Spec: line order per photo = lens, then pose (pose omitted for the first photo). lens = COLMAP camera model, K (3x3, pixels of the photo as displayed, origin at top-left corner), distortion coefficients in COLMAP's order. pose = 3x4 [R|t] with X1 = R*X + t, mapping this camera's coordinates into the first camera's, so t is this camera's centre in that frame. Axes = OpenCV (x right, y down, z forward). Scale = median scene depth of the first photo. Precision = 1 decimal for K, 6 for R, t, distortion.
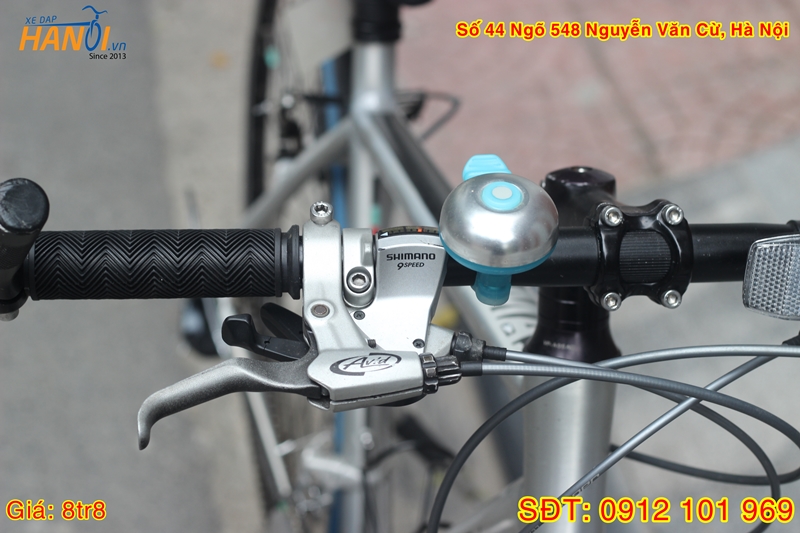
lens RADIAL K [[1918.5, 0, 394.5], [0, 1918.5, 267.3], [0, 0, 1]] dist [-0.096570, 0.000000]
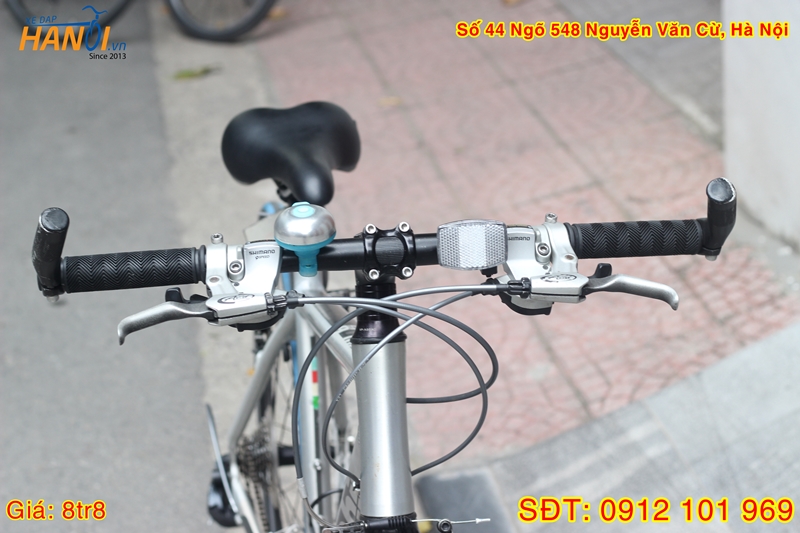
lens RADIAL K [[1918.5, 0, 400.7], [0, 1918.5, 267.2], [0, 0, 1]] dist [-0.096570, 0.000000]
pose [[0.996193, -0.078129, -0.038662, 0.216759], [0.066521, 0.967973, -0.242080, 0.475170], [0.056338, 0.238587, 0.969486, -0.827716]]
